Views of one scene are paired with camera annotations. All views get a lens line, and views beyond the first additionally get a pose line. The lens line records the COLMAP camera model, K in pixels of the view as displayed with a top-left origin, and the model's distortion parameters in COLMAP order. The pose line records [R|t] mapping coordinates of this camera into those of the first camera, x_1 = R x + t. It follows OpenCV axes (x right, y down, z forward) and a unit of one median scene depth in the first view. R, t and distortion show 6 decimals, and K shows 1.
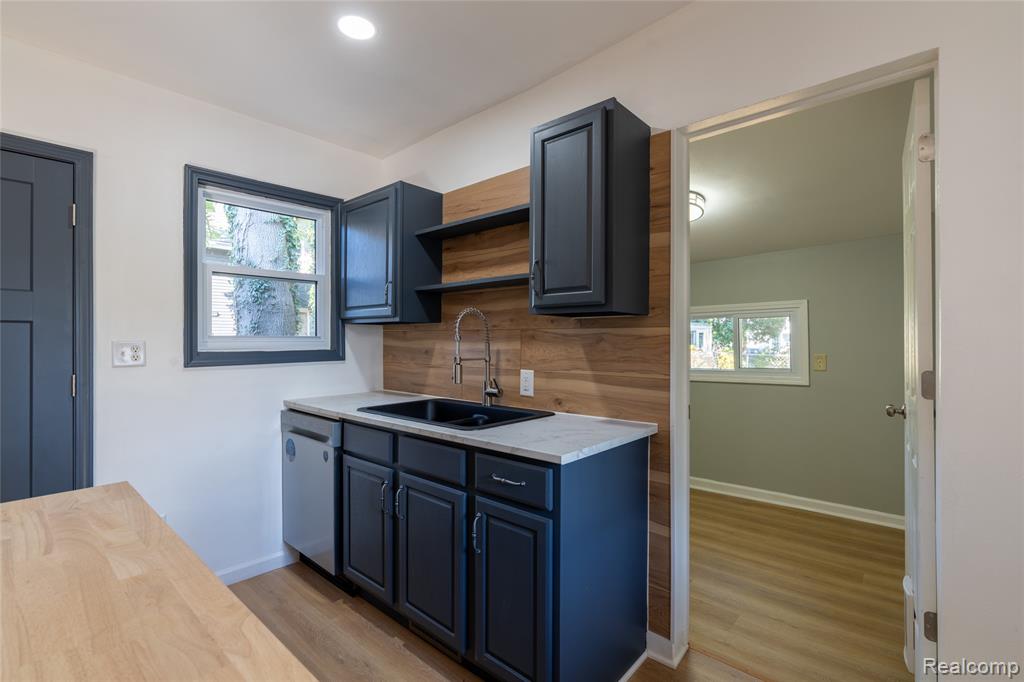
lens RADIAL K [[470.8, 0, 512.0], [0, 470.8, 341.0], [0, 0, 1]] dist [-0.002480, -0.000190]
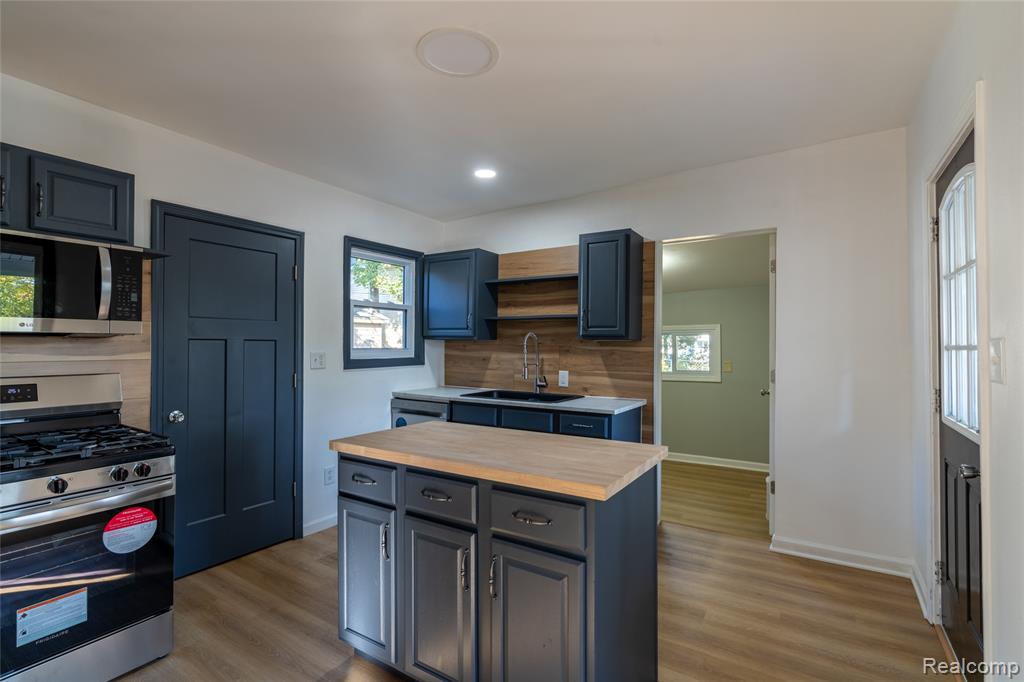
lens RADIAL K [[482.9, 0, 511.5], [0, 482.9, 346.8], [0, 0, 1]] dist [0.001852, 0.000215]
pose [[0.987250, 0.006895, 0.159026, -0.405605], [-0.007495, 0.999967, 0.003170, -0.025717], [-0.158999, -0.004321, 0.987269, -0.617268]]
